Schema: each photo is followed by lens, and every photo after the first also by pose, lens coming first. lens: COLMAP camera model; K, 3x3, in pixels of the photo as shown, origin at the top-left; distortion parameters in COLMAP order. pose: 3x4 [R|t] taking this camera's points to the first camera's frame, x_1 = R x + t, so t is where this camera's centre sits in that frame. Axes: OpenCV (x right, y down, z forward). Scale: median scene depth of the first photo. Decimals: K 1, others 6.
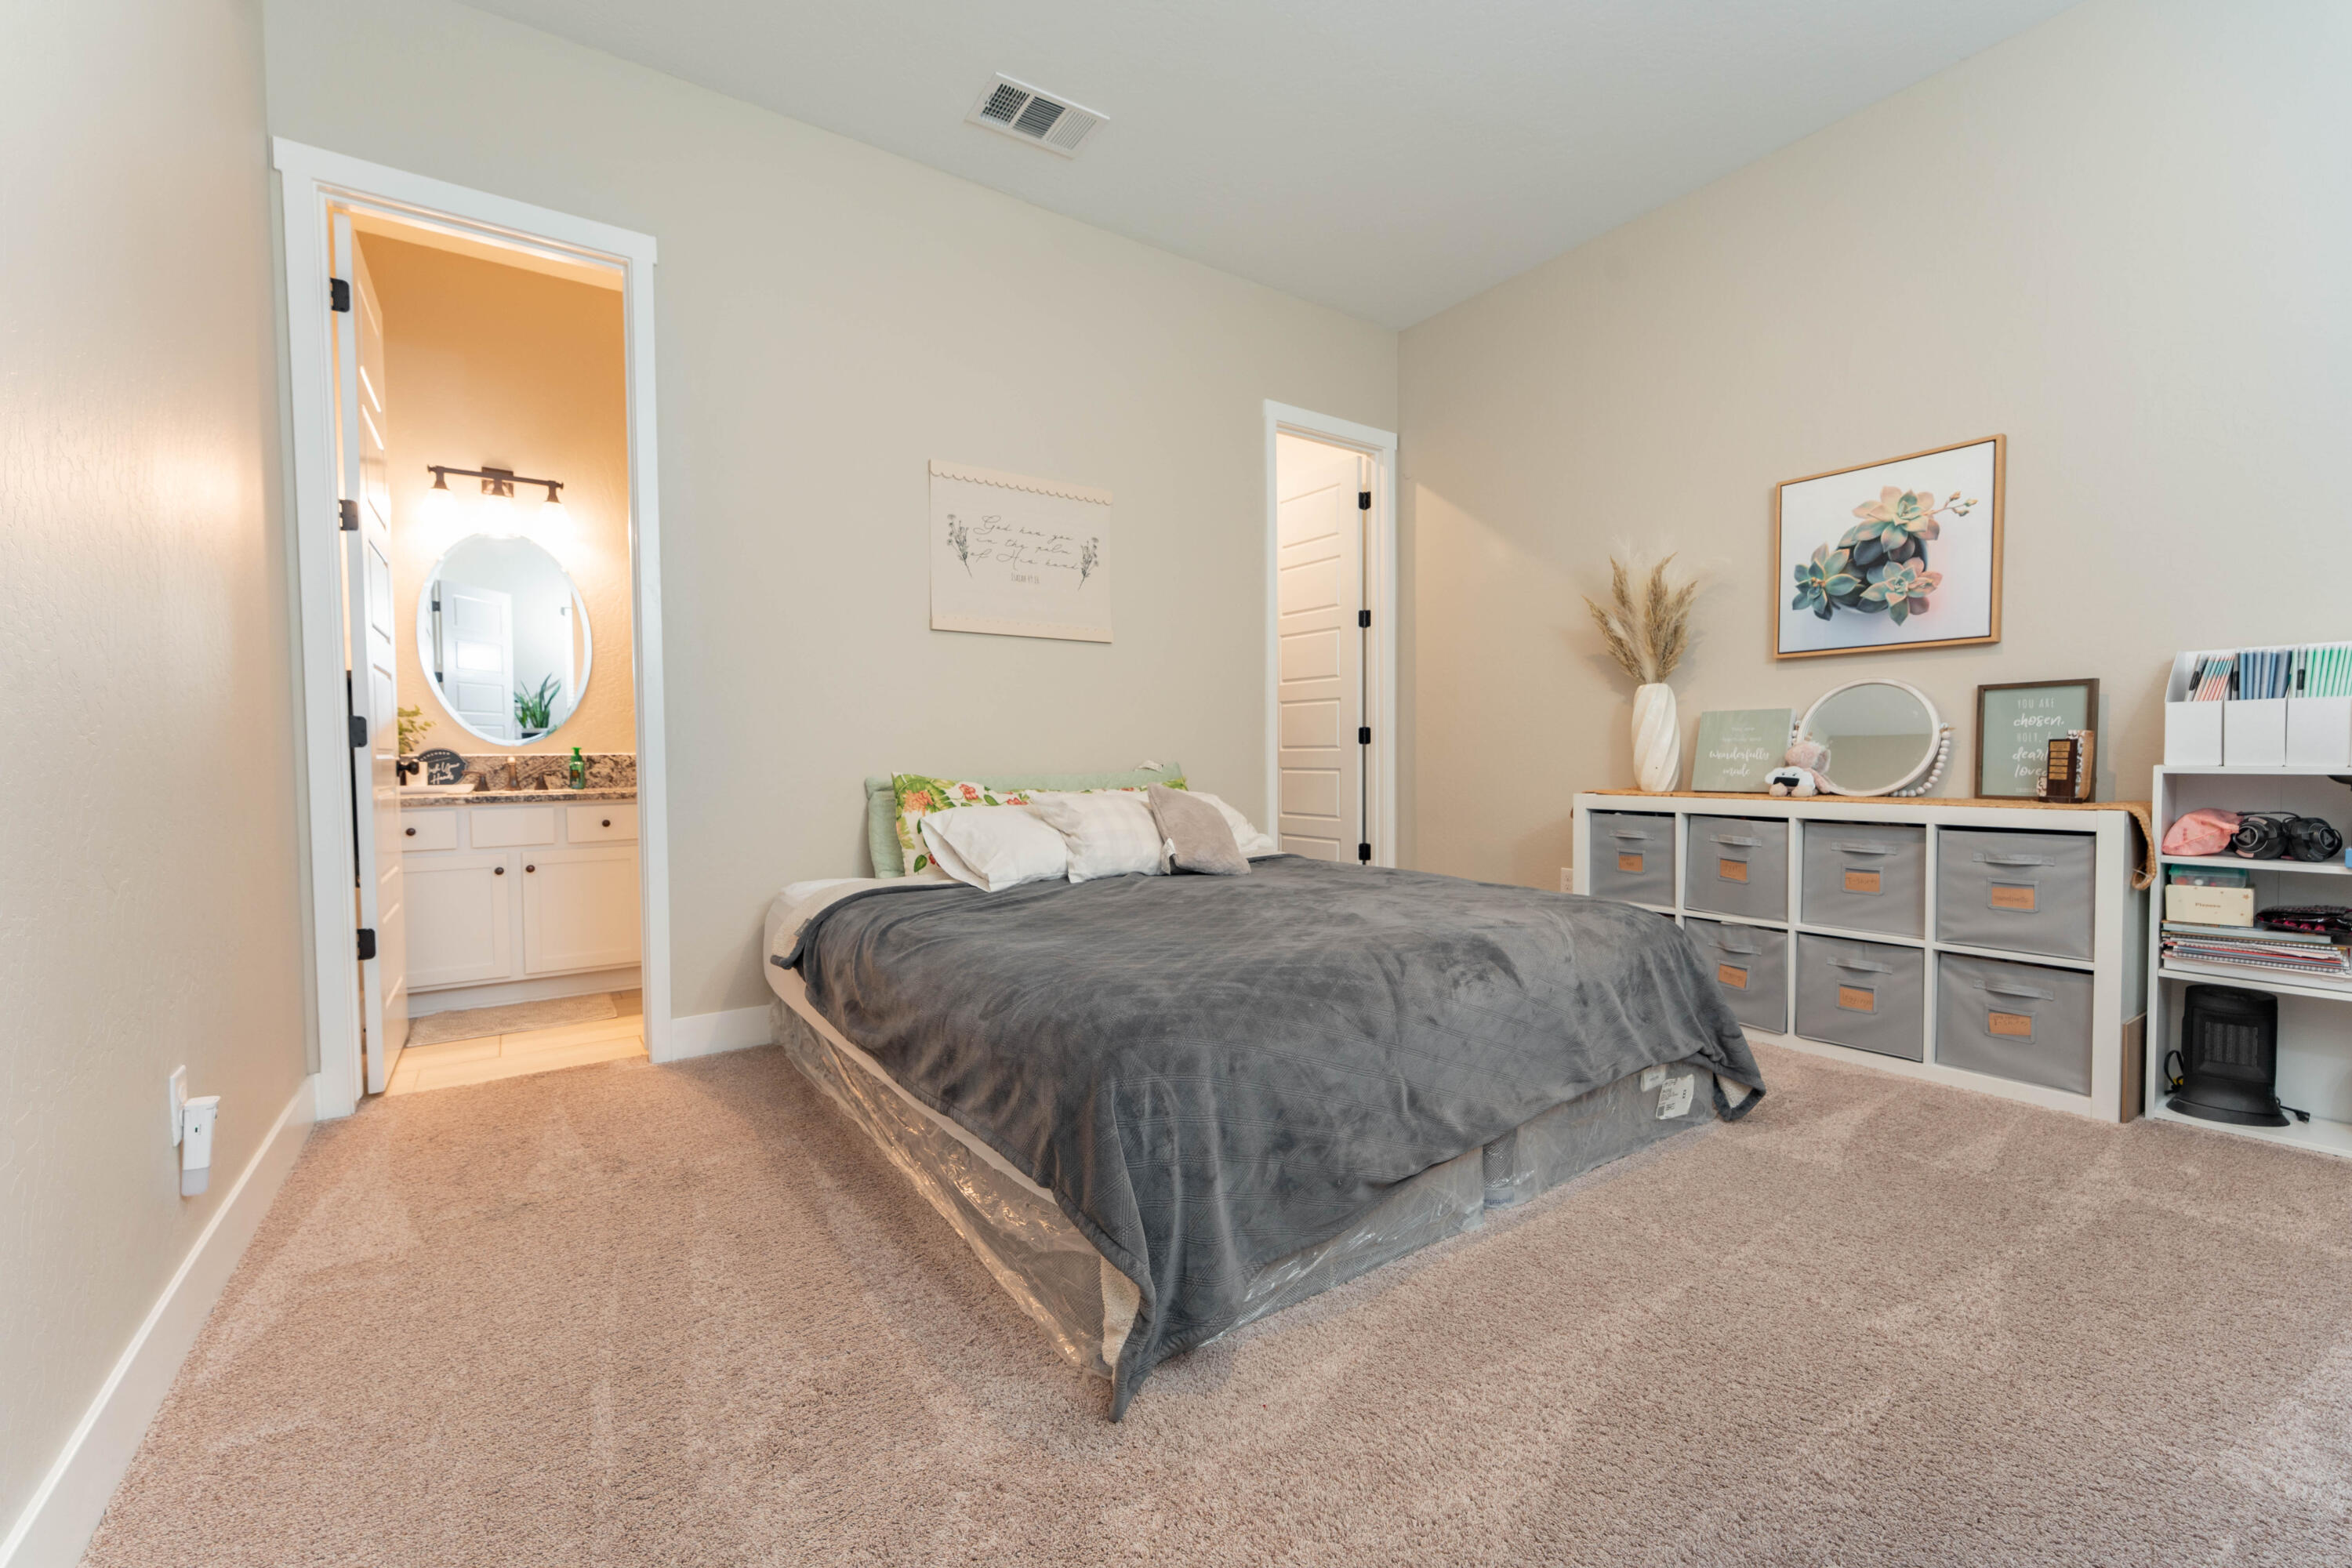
lens RADIAL K [[955.9, 0, 1172.4], [0, 955.9, 778.3], [0, 0, 1]] dist [-0.000059, -0.000479]
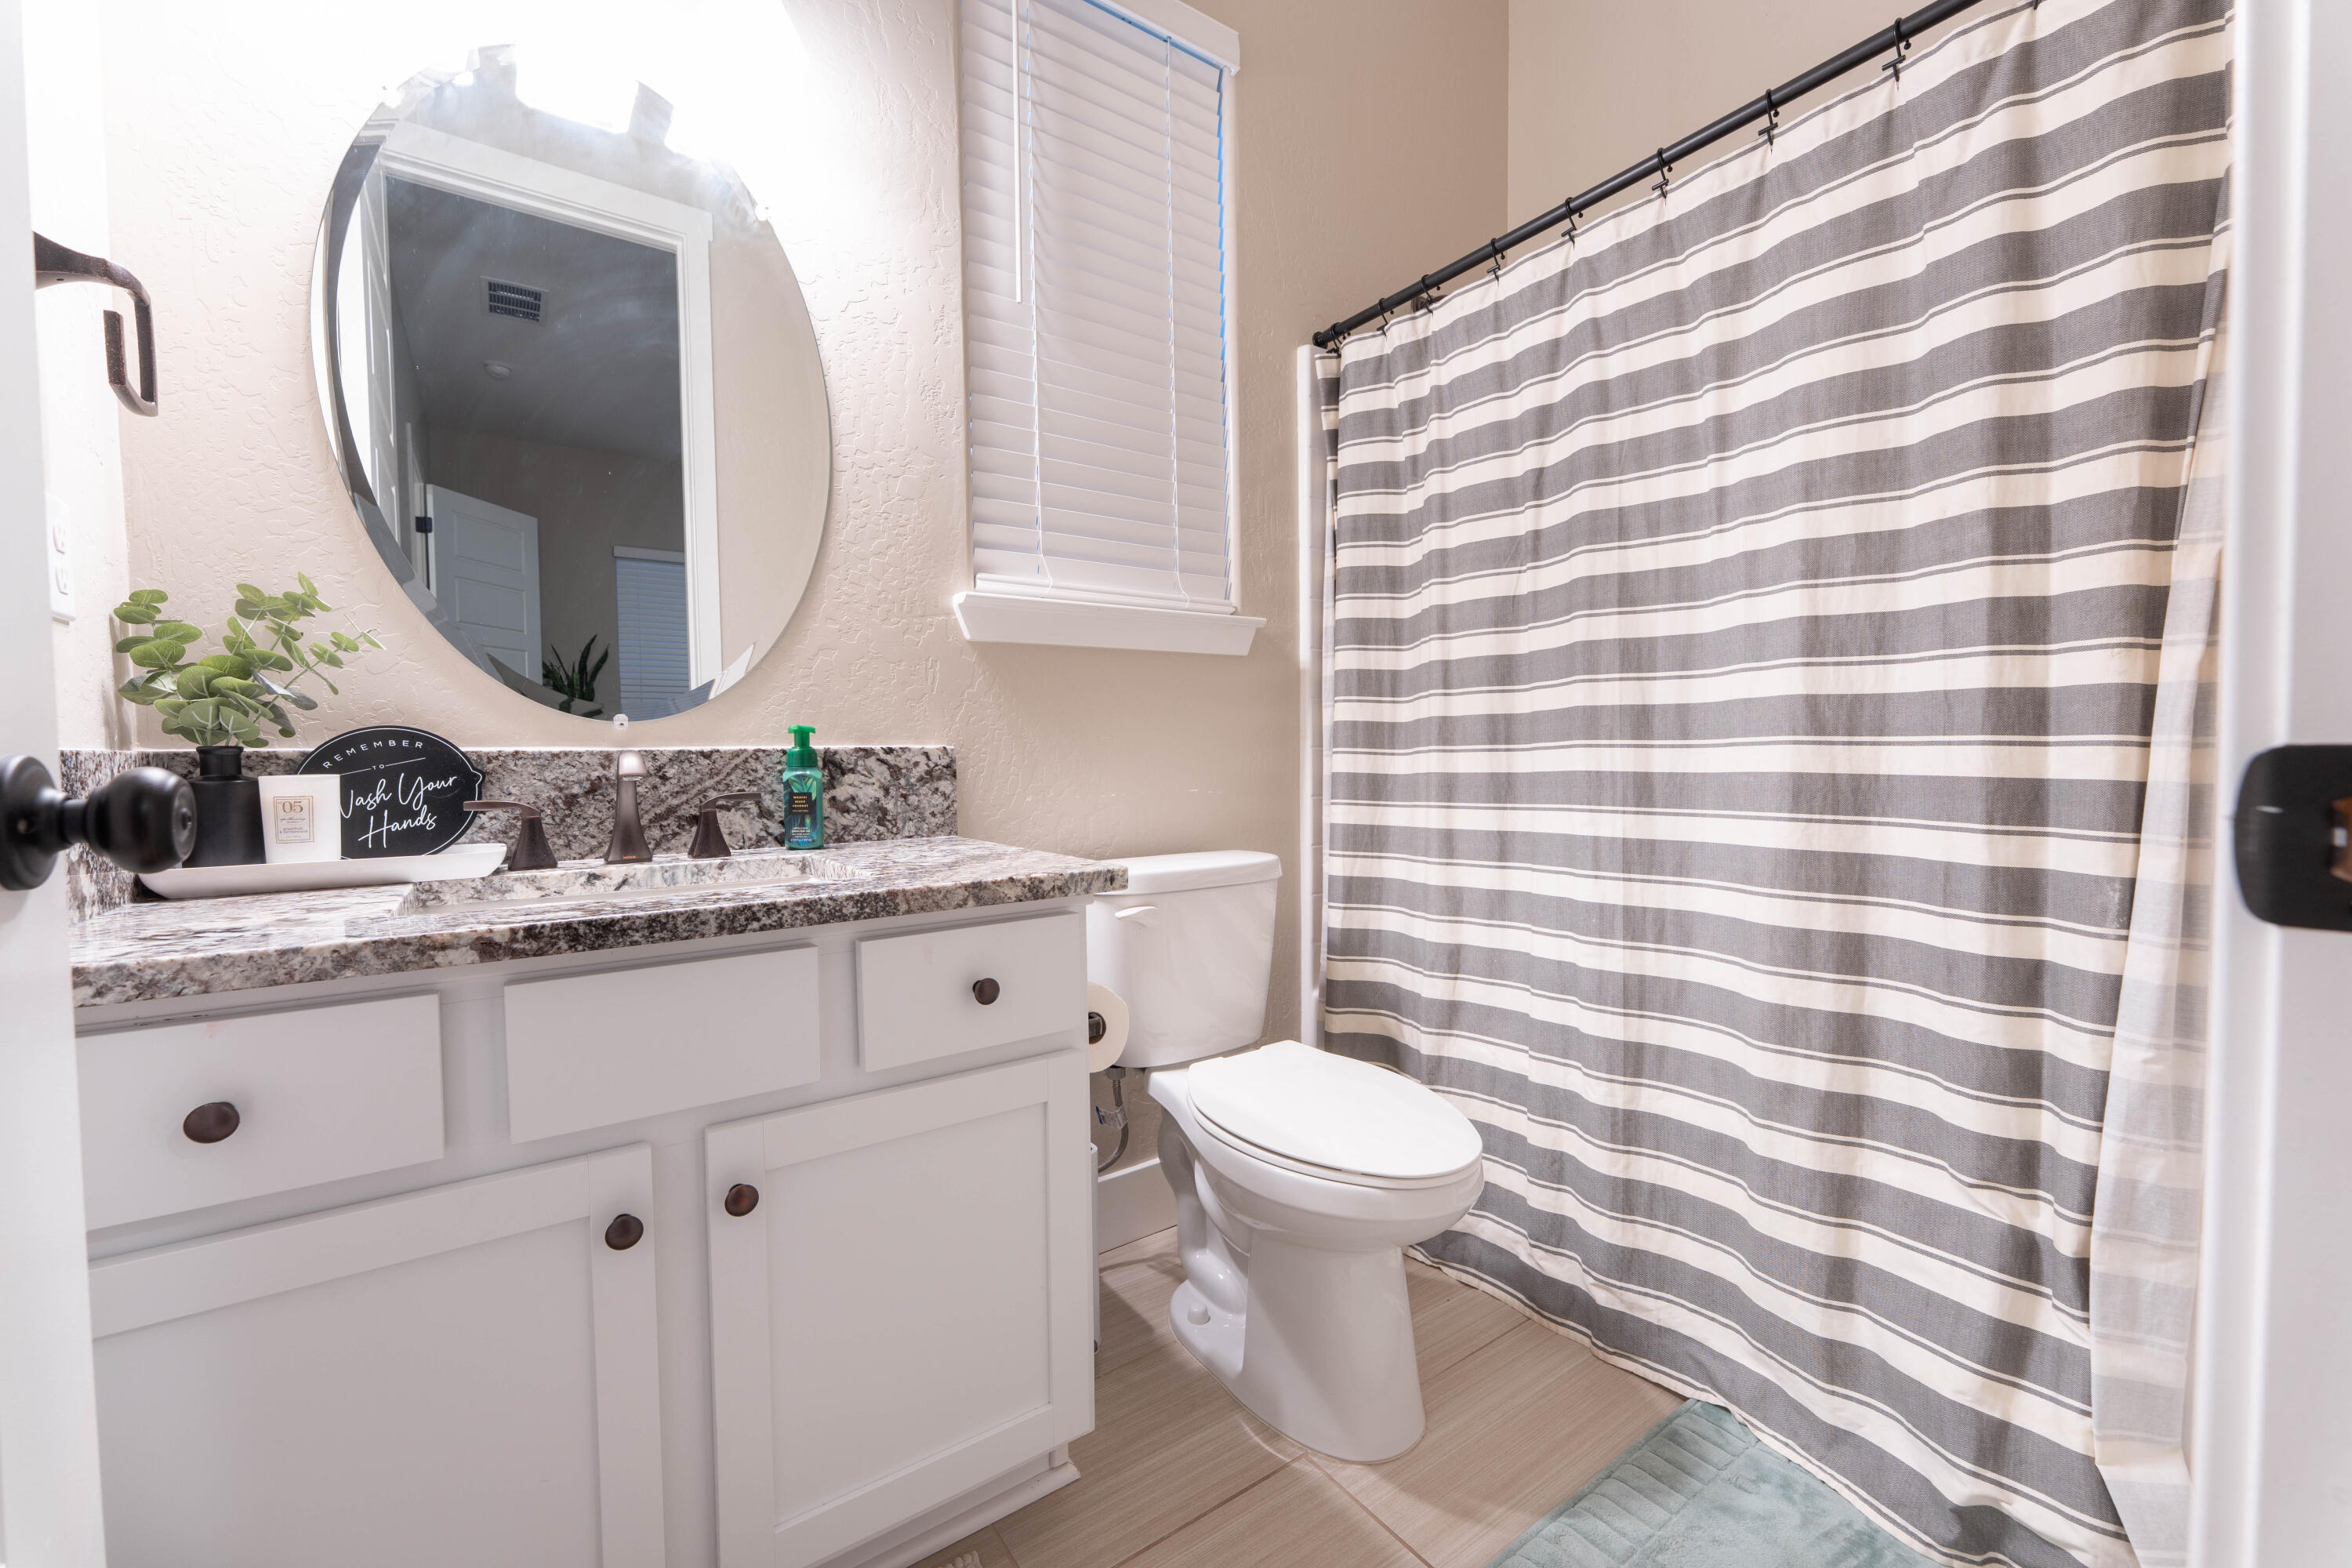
lens RADIAL K [[955.9, 0, 1191.6], [0, 955.9, 785.1], [0, 0, 1]] dist [-0.000059, -0.000479]
pose [[0.999962, -0.003460, 0.007951, -0.504086], [0.003358, 0.999913, 0.012727, -0.015657], [-0.007994, -0.012700, 0.999887, 0.680453]]
